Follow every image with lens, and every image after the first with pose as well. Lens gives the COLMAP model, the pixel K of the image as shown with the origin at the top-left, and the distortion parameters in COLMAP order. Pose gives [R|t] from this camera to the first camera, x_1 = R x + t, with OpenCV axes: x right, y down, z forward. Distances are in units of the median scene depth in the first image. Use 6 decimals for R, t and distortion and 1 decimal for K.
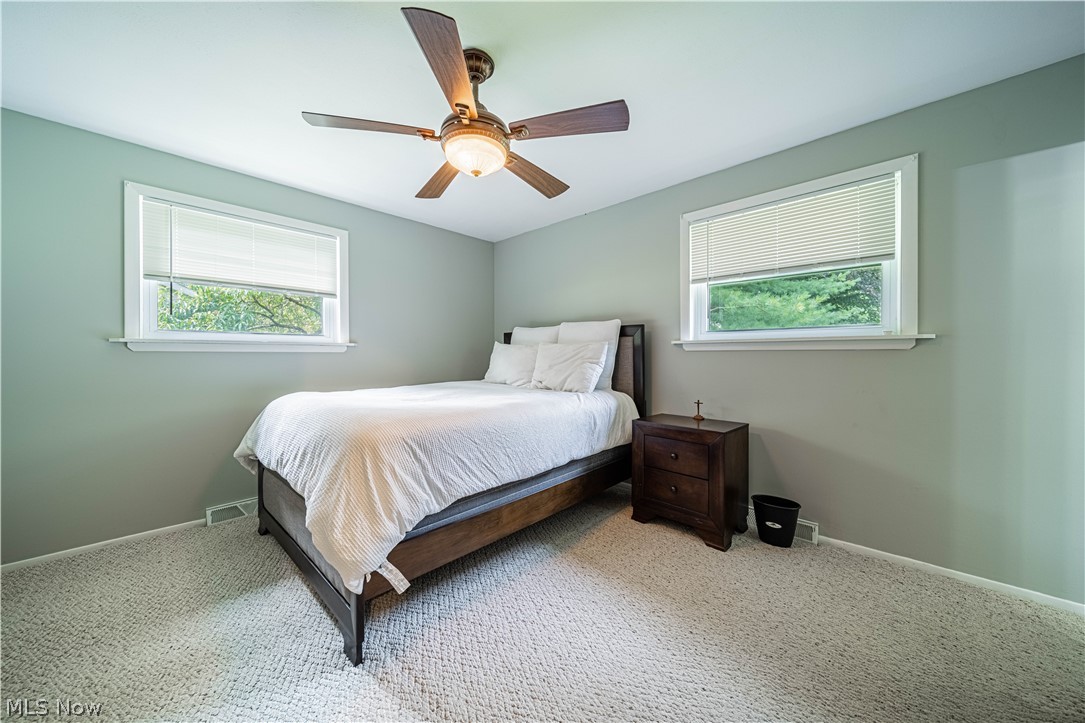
lens RADIAL K [[379.6, 0, 545.3], [0, 379.6, 356.3], [0, 0, 1]] dist [-0.000836, -0.000273]
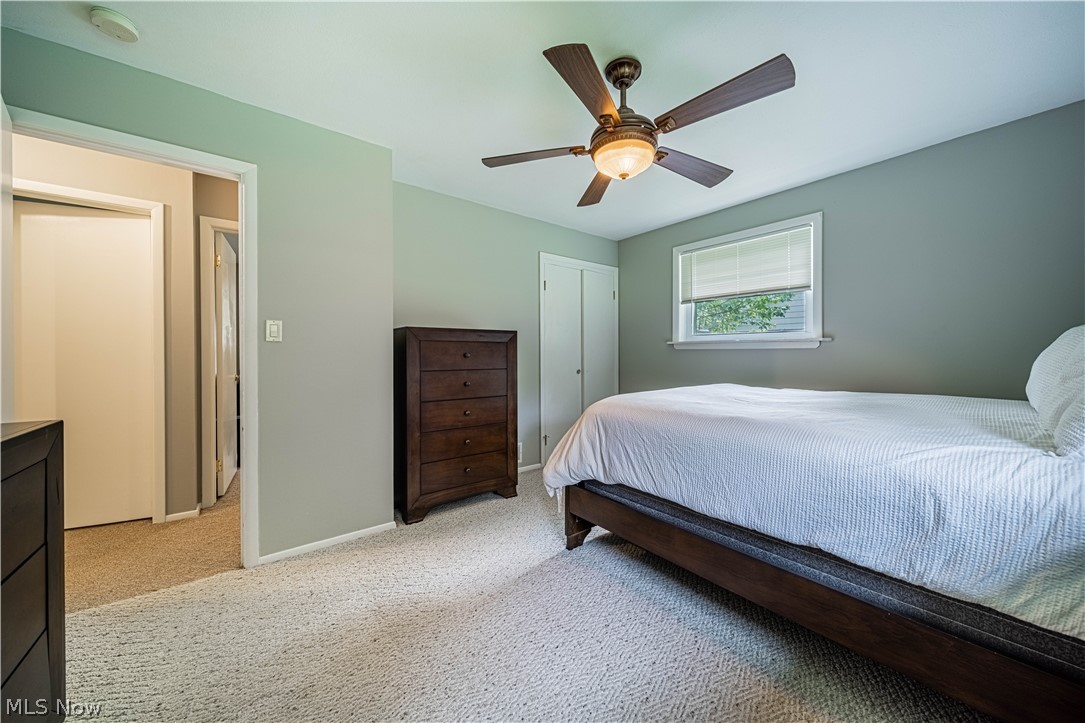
lens RADIAL K [[379.6, 0, 545.3], [0, 379.6, 356.3], [0, 0, 1]] dist [-0.000836, -0.000273]
pose [[-0.154623, 0.010341, -0.987919, 0.626755], [0.001350, 0.999947, 0.010255, -0.001484], [0.987973, 0.000252, -0.154629, 0.677360]]
